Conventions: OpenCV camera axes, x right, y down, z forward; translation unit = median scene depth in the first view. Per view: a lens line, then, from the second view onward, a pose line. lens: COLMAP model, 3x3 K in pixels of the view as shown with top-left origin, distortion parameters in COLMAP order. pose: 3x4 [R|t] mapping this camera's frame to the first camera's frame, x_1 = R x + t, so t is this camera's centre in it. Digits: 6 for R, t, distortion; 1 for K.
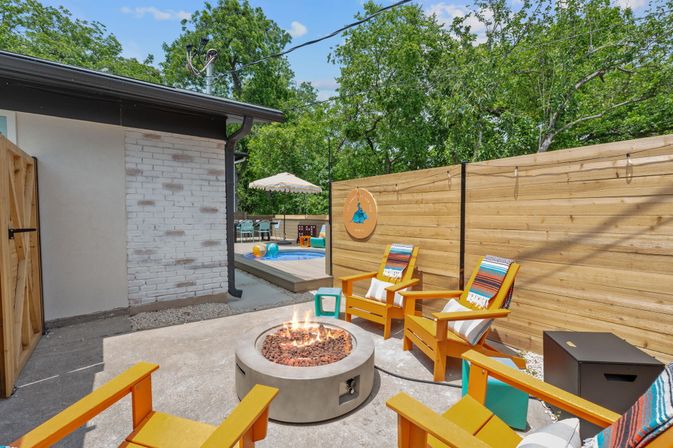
lens RADIAL K [[287.0, 0, 321.5], [0, 287.0, 229.3], [0, 0, 1]] dist [-0.004094, 0.000231]
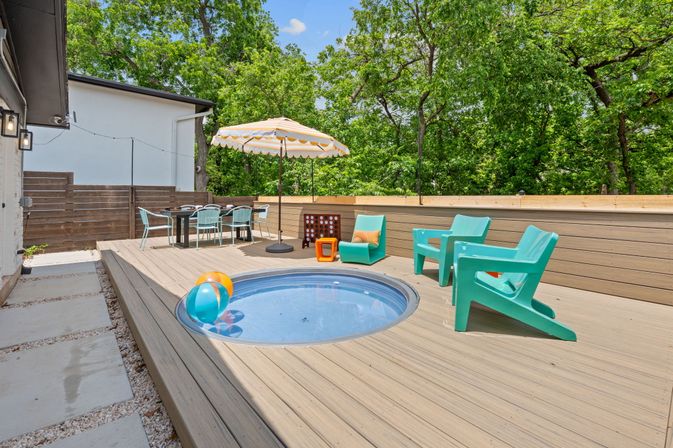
lens RADIAL K [[303.4, 0, 322.6], [0, 303.4, 193.4], [0, 0, 1]] dist [-0.001300, 0.000406]
pose [[0.997575, 0.001159, 0.069595, -0.093108], [0.003197, 0.998043, -0.062449, -0.019541], [-0.069531, 0.062520, 0.995619, 0.448038]]
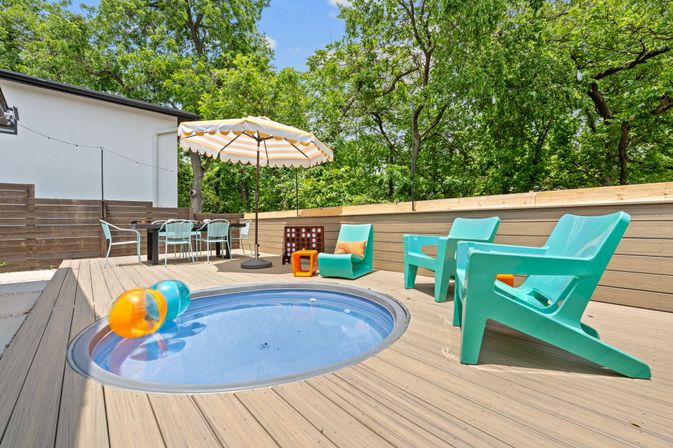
lens RADIAL K [[287.0, 0, 325.1], [0, 287.0, 235.5], [0, 0, 1]] dist [-0.004094, 0.000231]
pose [[0.996773, -0.007073, 0.079960, -0.056135], [0.008076, 0.999893, -0.012226, 0.006668], [-0.079864, 0.012832, 0.996723, 0.537012]]
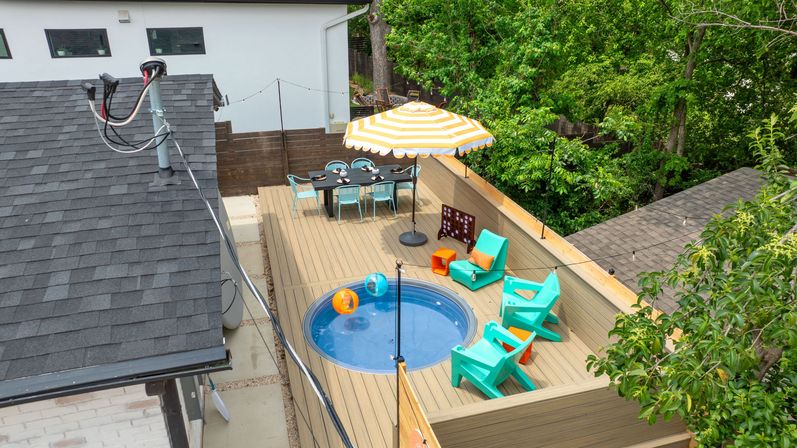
lens RADIAL K [[530.6, 0, 383.0], [0, 530.6, 216.4], [0, 0, 1]] dist [0.005361, 0.005080]
pose [[0.940402, 0.121482, -0.317625, 0.124040], [-0.004077, 0.937976, 0.346677, -0.336033], [0.340040, -0.324721, 0.882570, 0.154974]]
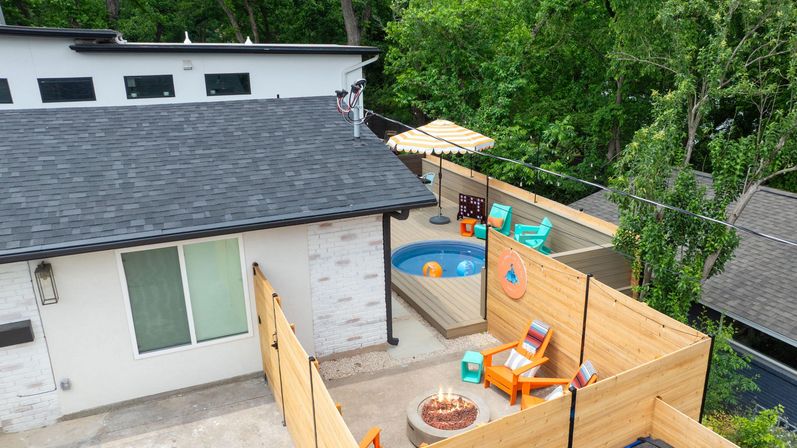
lens RADIAL K [[594.8, 0, 401.0], [0, 594.8, 231.4], [0, 0, 1]] dist [0.034035, 0.004792]
pose [[0.980534, 0.043680, -0.191430, 0.062825], [0.008031, 0.965205, 0.261371, -0.324354], [0.196186, -0.257820, 0.946065, -0.436236]]
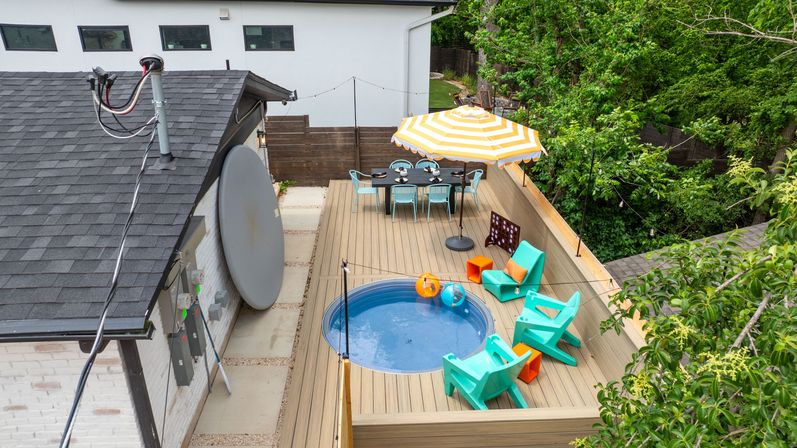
lens RADIAL K [[530.6, 0, 392.2], [0, 530.6, 216.6], [0, 0, 1]] dist [0.005361, 0.005080]
pose [[0.842600, 0.203620, -0.498563, 0.241830], [-0.018707, 0.936275, 0.350771, -0.341439], [0.538215, -0.286233, 0.792714, 0.206162]]
